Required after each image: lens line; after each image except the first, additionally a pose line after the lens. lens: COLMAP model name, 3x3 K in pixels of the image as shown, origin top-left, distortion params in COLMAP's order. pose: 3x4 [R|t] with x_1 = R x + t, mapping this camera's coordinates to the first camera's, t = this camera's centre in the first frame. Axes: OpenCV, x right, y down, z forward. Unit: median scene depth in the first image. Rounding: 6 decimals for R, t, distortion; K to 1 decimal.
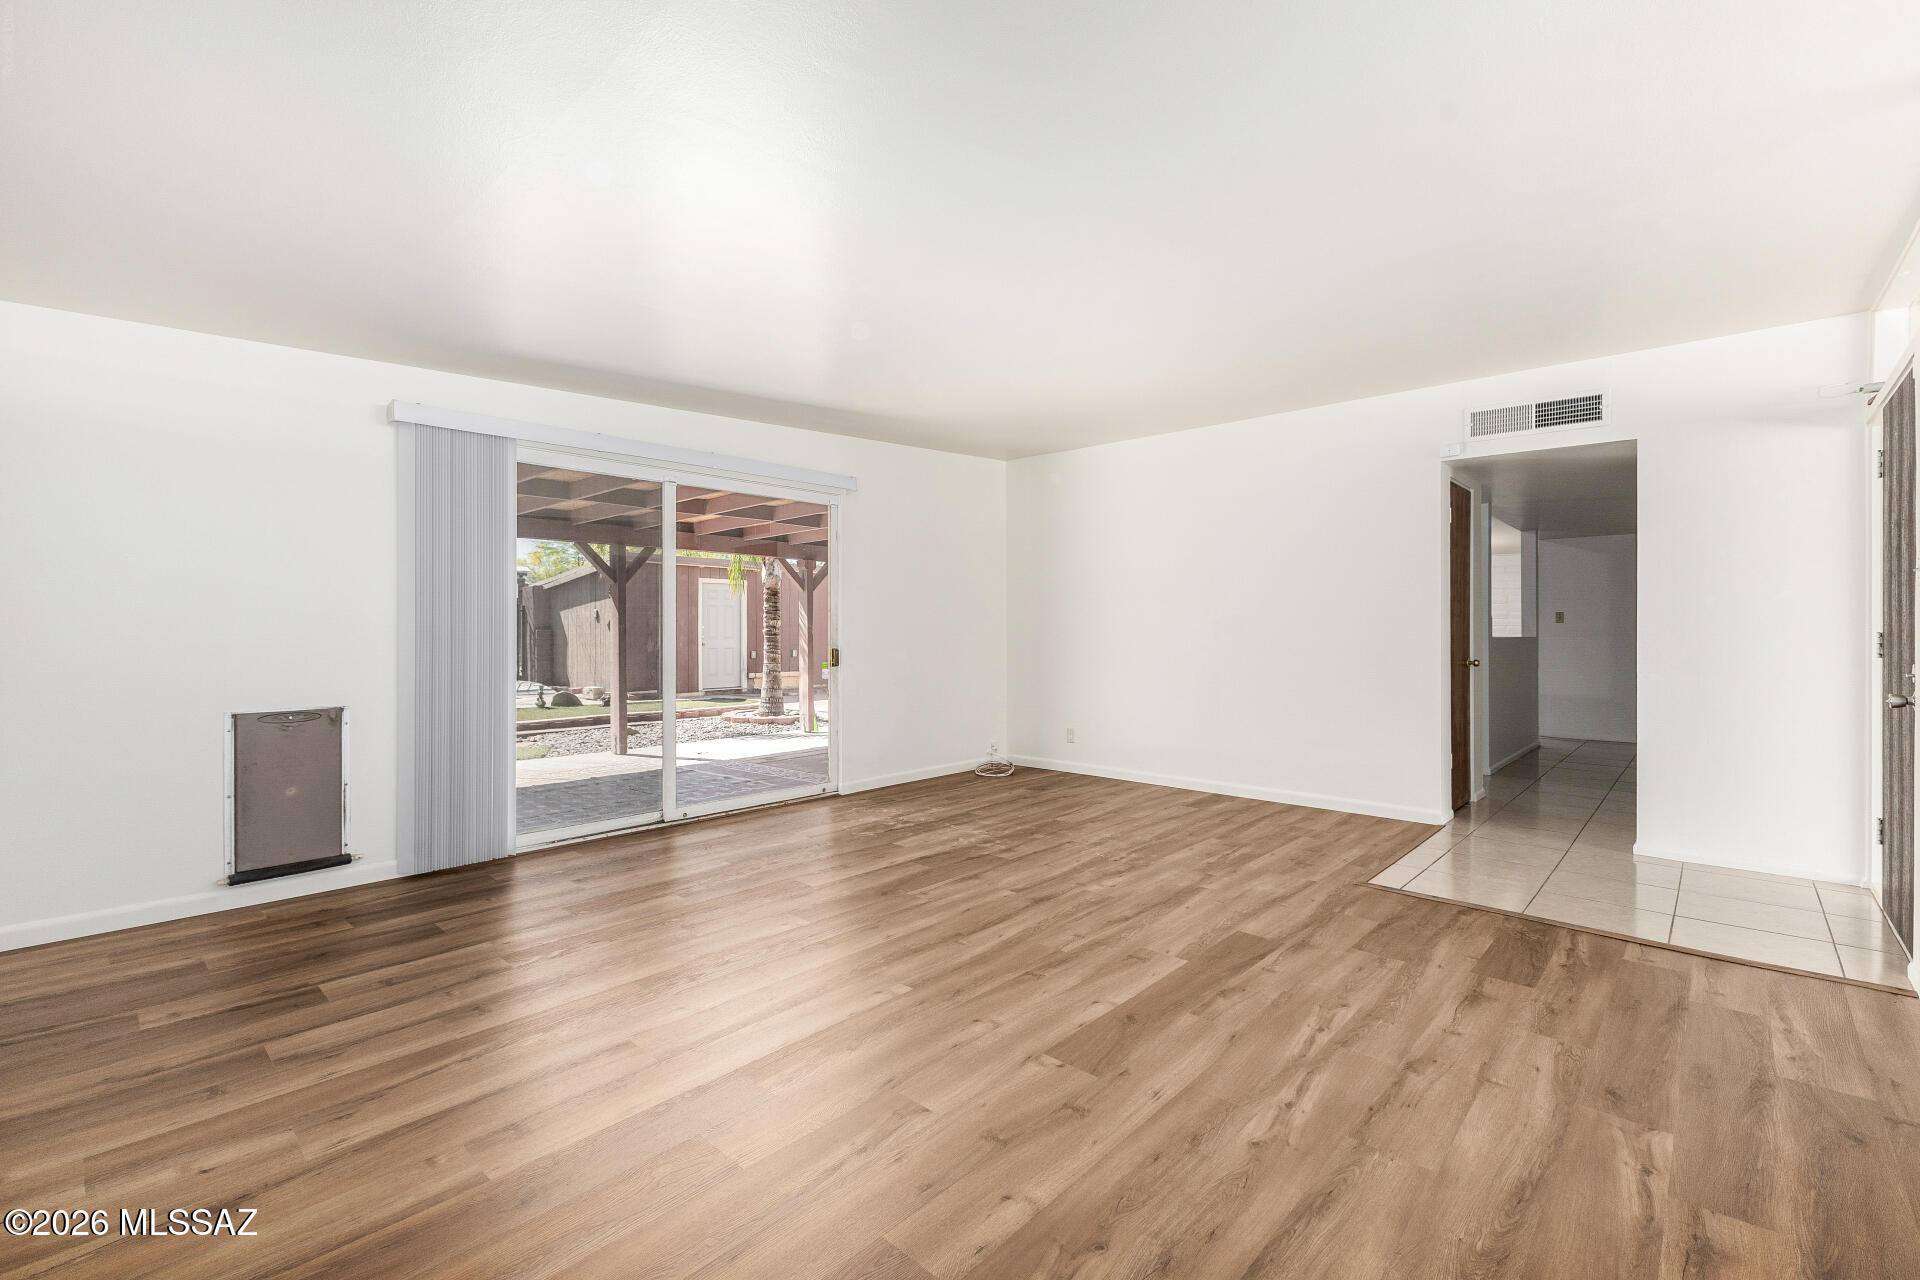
lens RADIAL K [[833.3, 0, 963.4], [0, 833.3, 634.4], [0, 0, 1]] dist [0.012358, -0.000745]
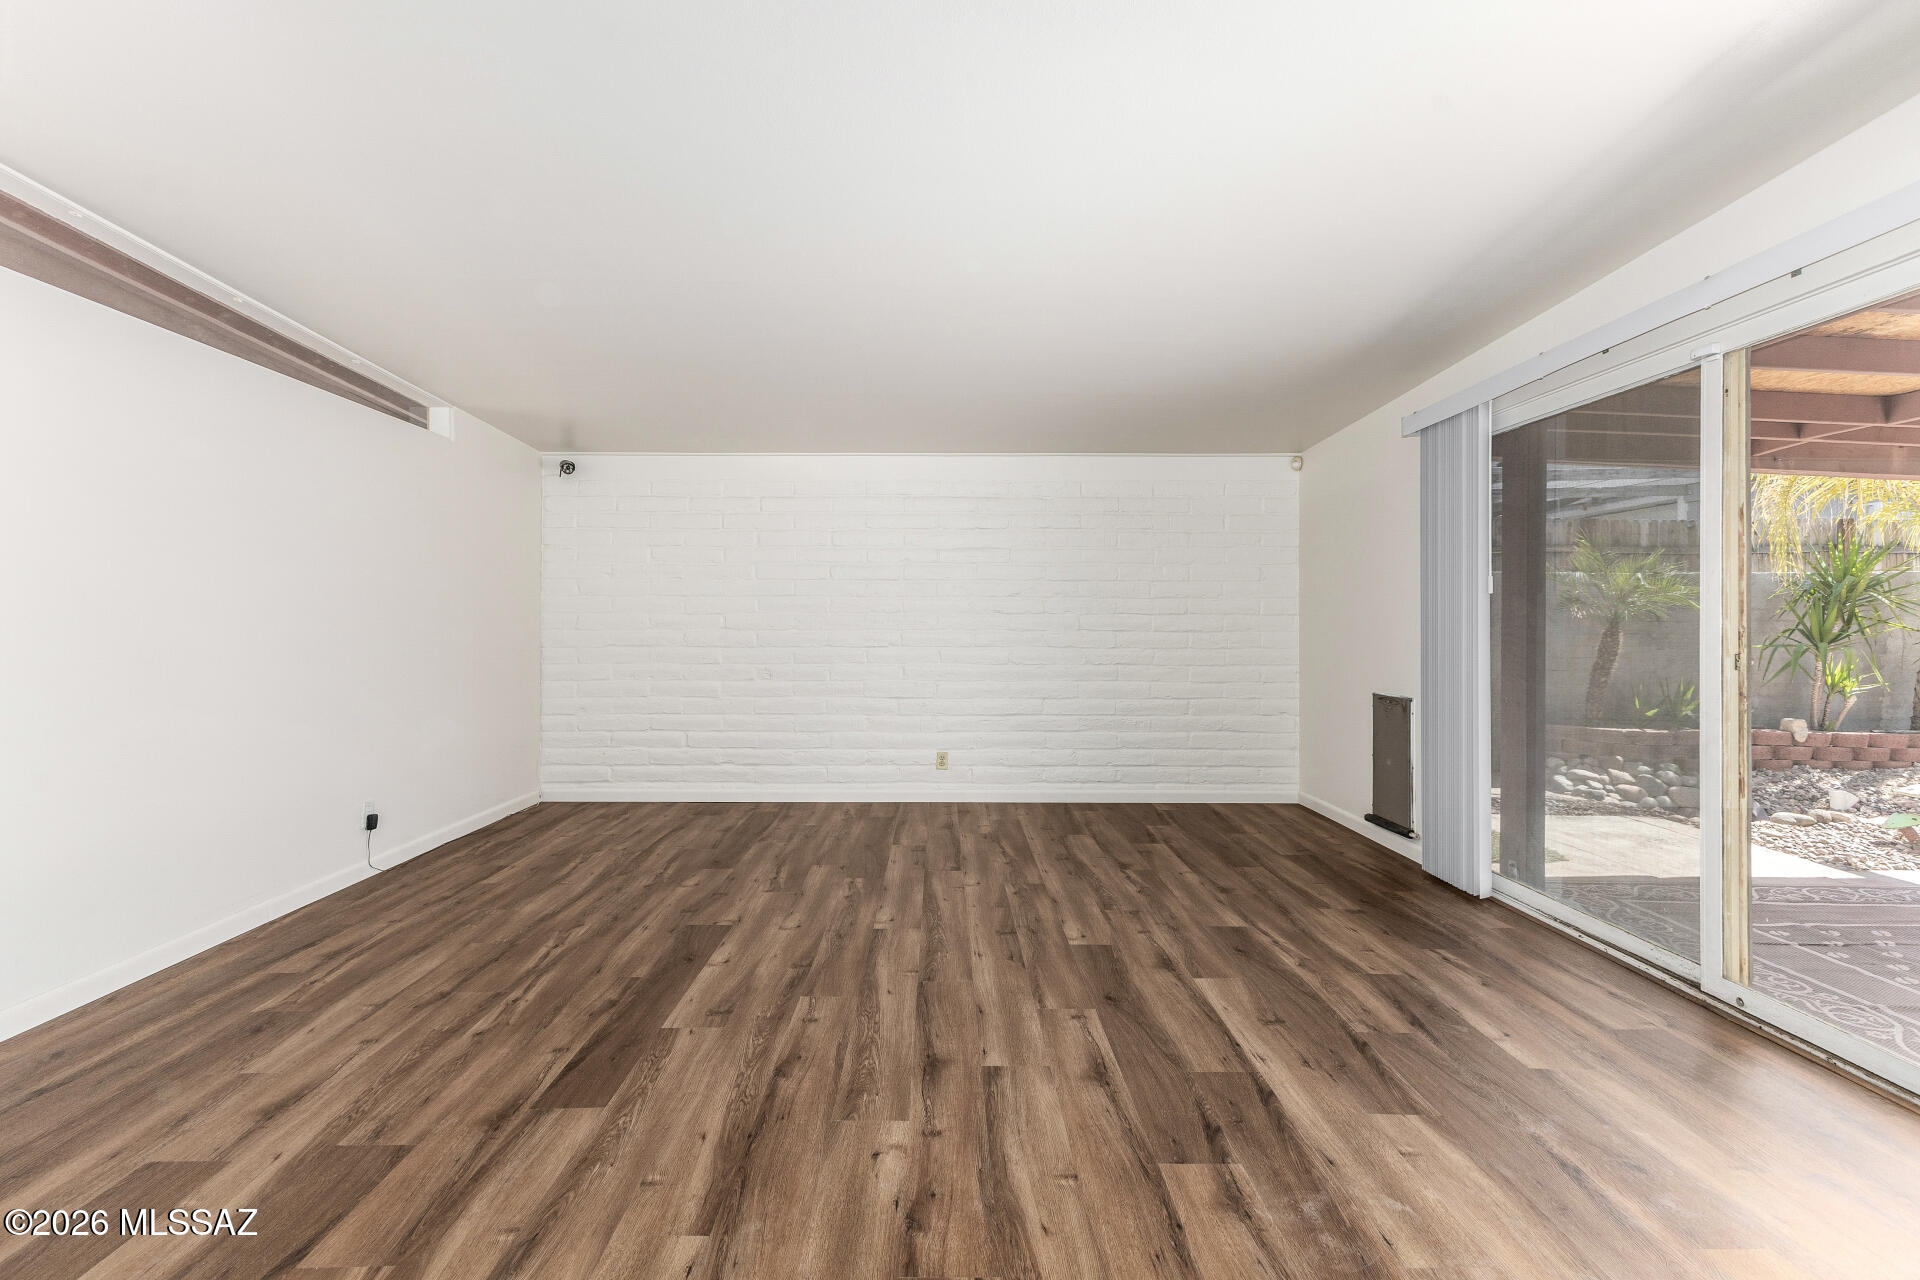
lens RADIAL K [[831.0, 0, 941.4], [0, 831.0, 624.4], [0, 0, 1]] dist [0.012047, -0.000079]
pose [[-0.736158, -0.004463, -0.676795, 0.510514], [-0.008671, 0.999958, 0.002838, -0.011529], [0.676755, 0.007957, -0.736166, 1.462093]]
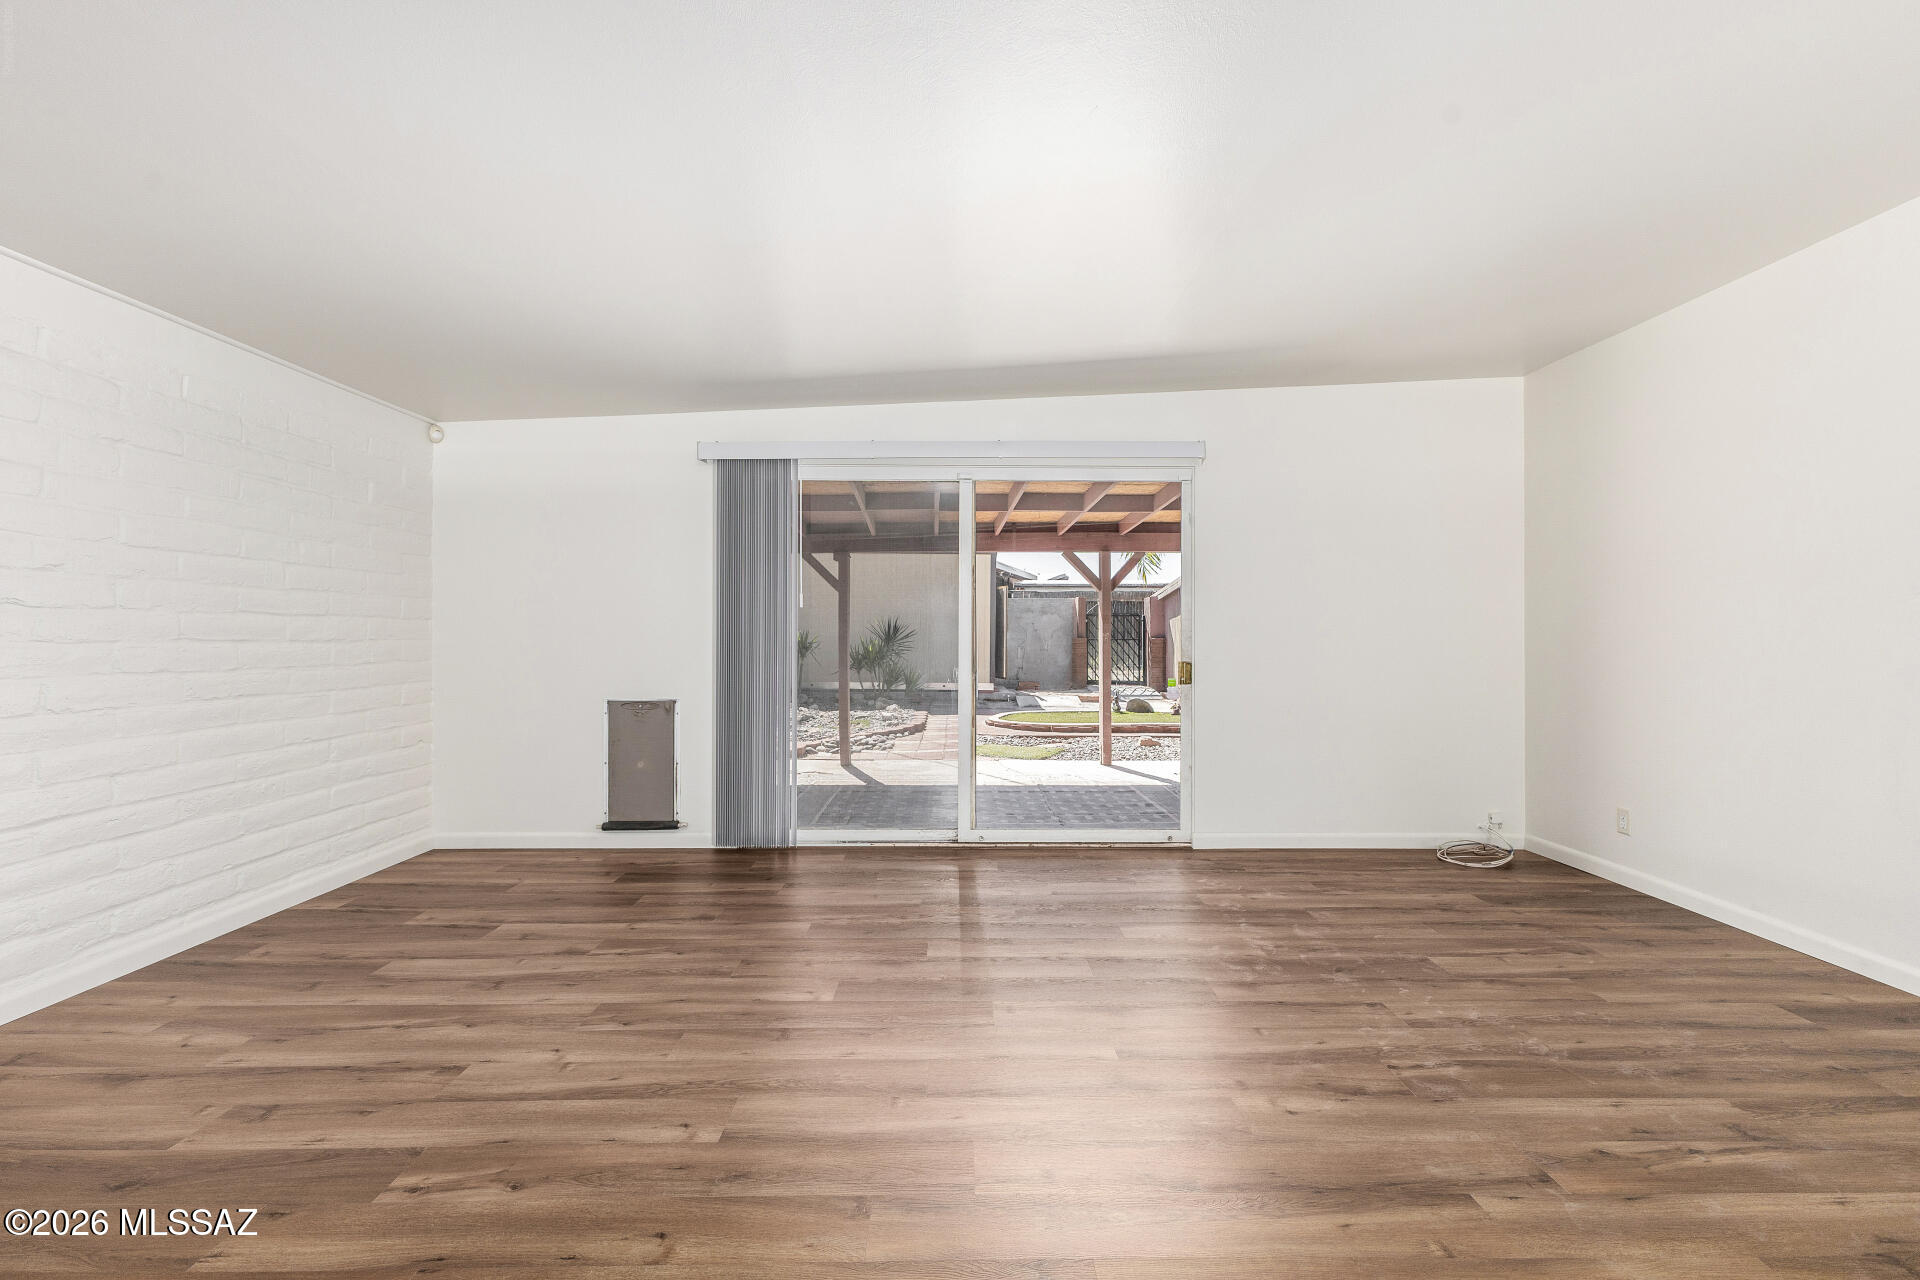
lens RADIAL K [[833.3, 0, 963.4], [0, 833.3, 634.4], [0, 0, 1]] dist [0.012358, -0.000745]
pose [[0.681349, -0.001535, -0.731957, 0.455960], [-0.005889, 0.999954, -0.007579, -0.002179], [0.731935, 0.009475, 0.681309, 0.500384]]
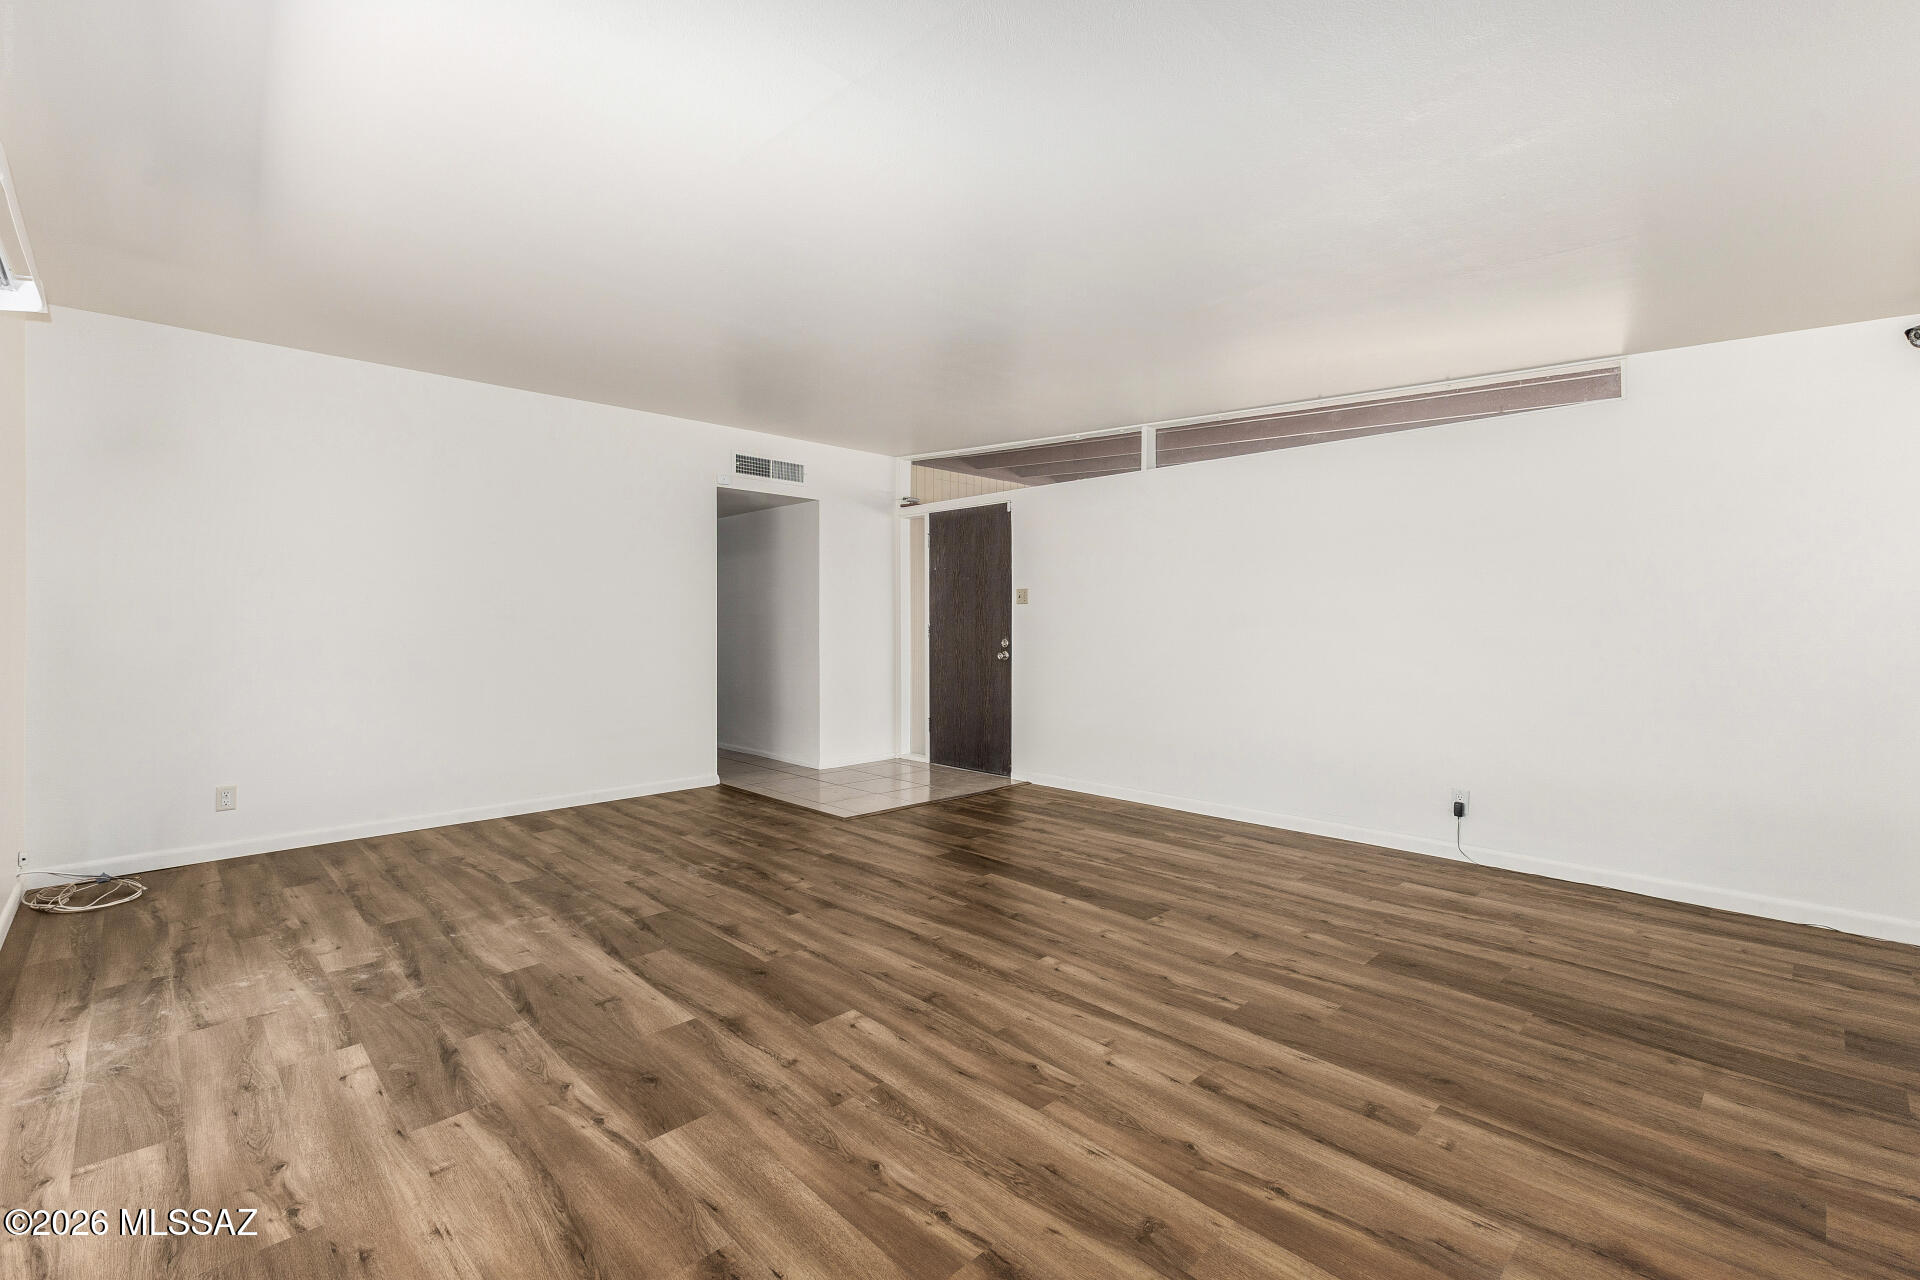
lens RADIAL K [[833.3, 0, 963.4], [0, 833.3, 634.4], [0, 0, 1]] dist [0.012358, -0.000745]
pose [[0.053750, -0.013824, 0.998459, -0.866770], [0.007747, 0.999880, 0.013426, -0.008764], [-0.998524, 0.007013, 0.053851, 0.790404]]
